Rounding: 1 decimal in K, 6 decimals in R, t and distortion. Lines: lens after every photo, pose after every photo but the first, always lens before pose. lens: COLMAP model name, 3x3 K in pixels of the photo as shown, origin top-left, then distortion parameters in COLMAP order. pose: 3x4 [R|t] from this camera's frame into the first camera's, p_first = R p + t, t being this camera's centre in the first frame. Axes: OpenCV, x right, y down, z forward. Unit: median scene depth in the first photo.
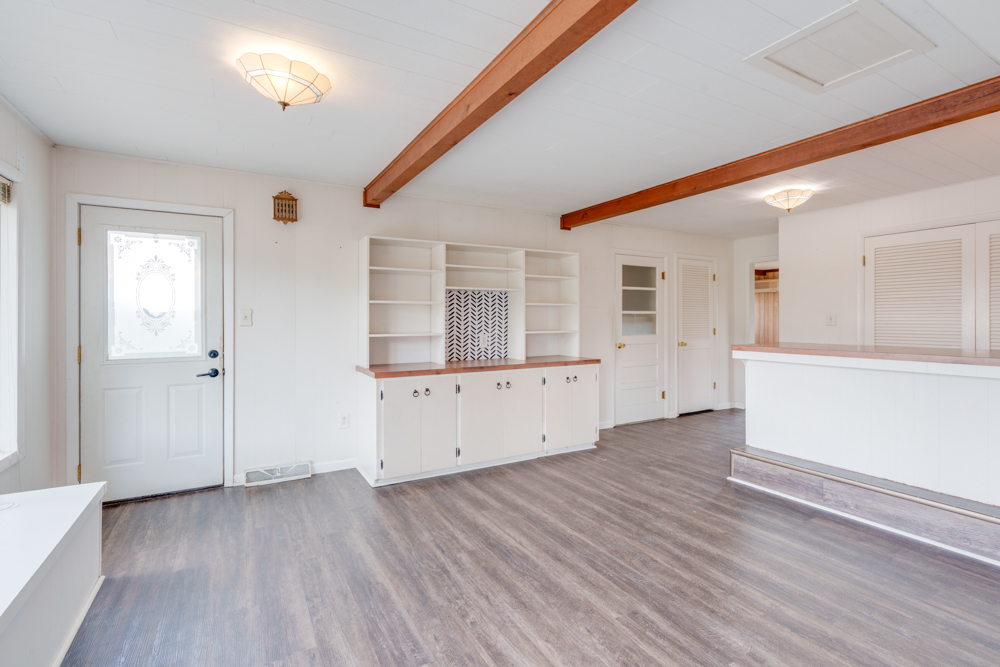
lens RADIAL K [[458.5, 0, 503.1], [0, 458.5, 324.9], [0, 0, 1]] dist [-0.003579, -0.000027]
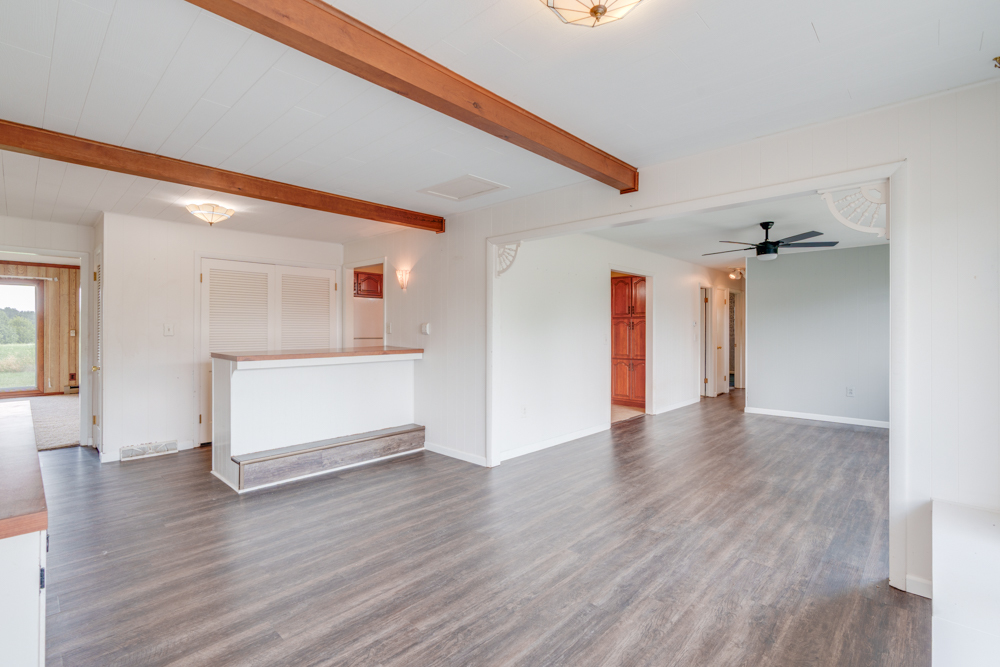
lens RADIAL K [[458.5, 0, 501.6], [0, 458.5, 330.9], [0, 0, 1]] dist [-0.003579, -0.000027]
pose [[-0.284451, -0.002186, 0.958688, -0.870761], [0.009875, 0.999938, 0.005210, -0.013910], [-0.958640, 0.010949, -0.284411, 1.060898]]
